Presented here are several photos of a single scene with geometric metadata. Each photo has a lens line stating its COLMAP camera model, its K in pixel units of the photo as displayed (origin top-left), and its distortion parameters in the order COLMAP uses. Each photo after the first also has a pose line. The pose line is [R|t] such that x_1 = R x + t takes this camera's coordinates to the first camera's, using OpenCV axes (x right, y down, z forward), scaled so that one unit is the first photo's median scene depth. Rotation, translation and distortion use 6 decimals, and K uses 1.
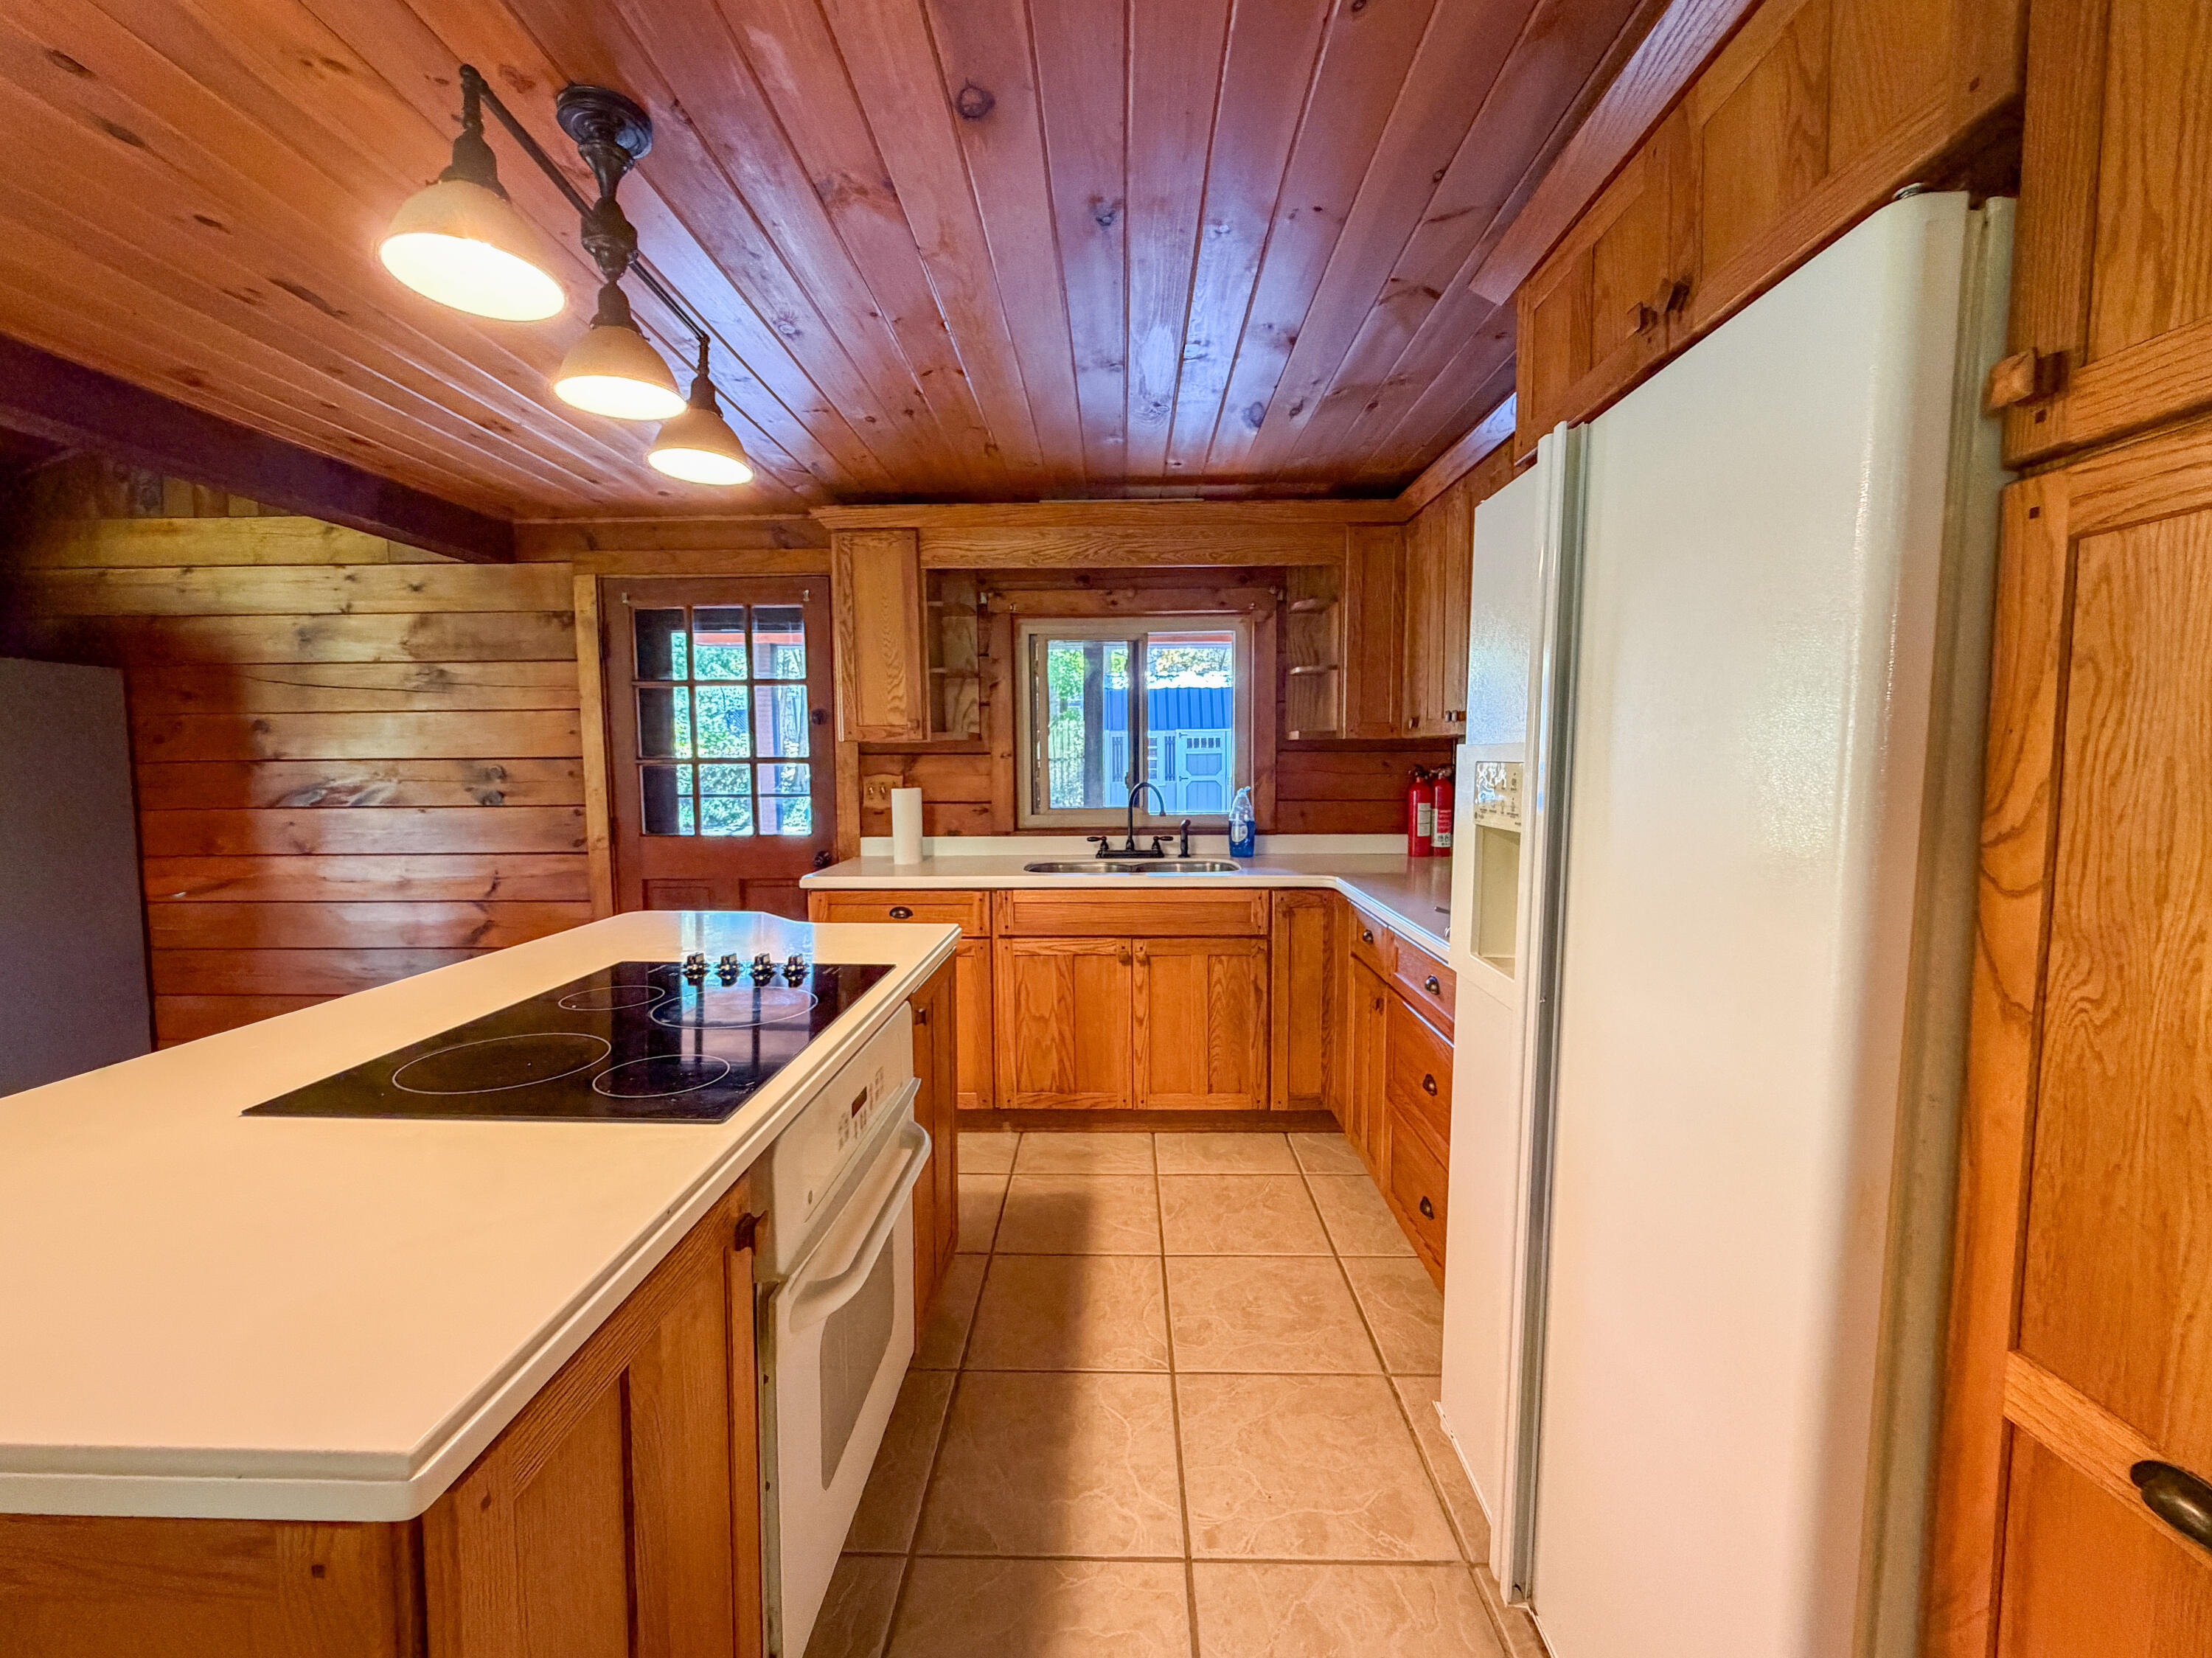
lens RADIAL K [[883.0, 0, 1103.5], [0, 883.0, 831.1], [0, 0, 1]] dist [-0.000569, -0.001078]
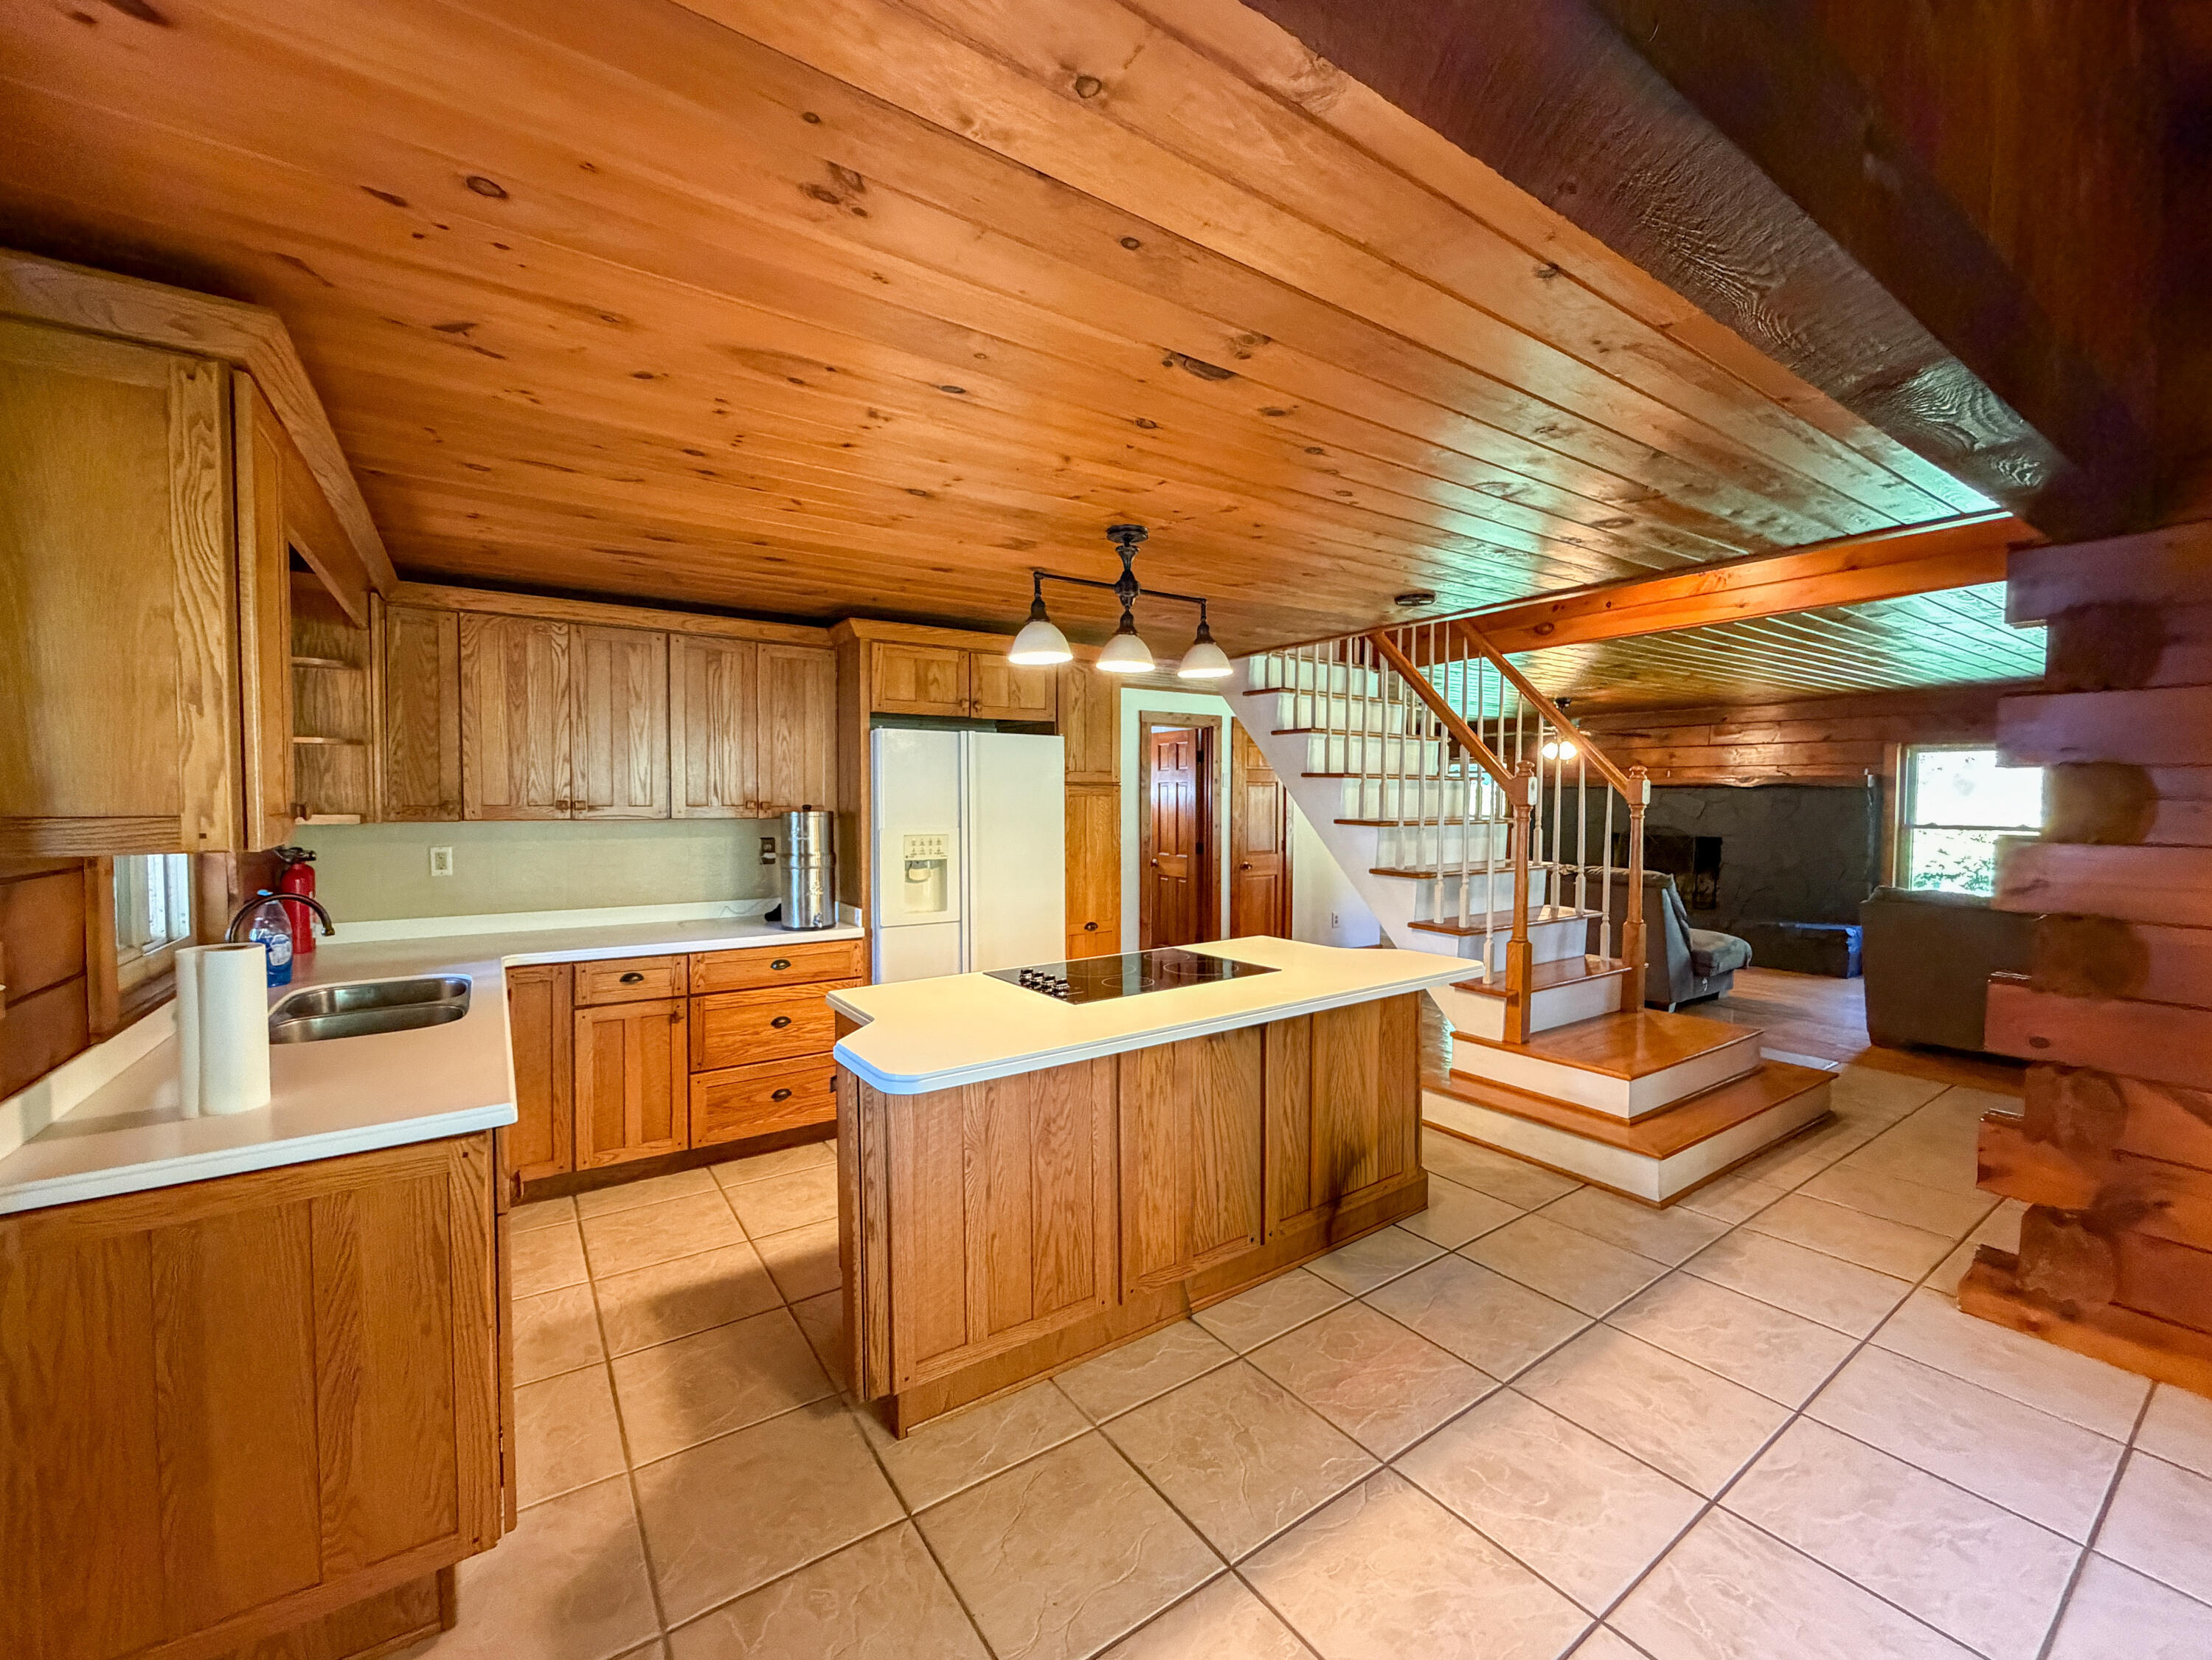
lens RADIAL K [[883.2, 0, 1106.0], [0, 883.2, 826.7], [0, 0, 1]] dist [-0.000569, -0.001078]
pose [[-0.584817, -0.026568, 0.810730, -1.167124], [0.059270, 0.995392, 0.075373, -0.155419], [-0.808997, 0.092131, -0.580548, 1.212518]]
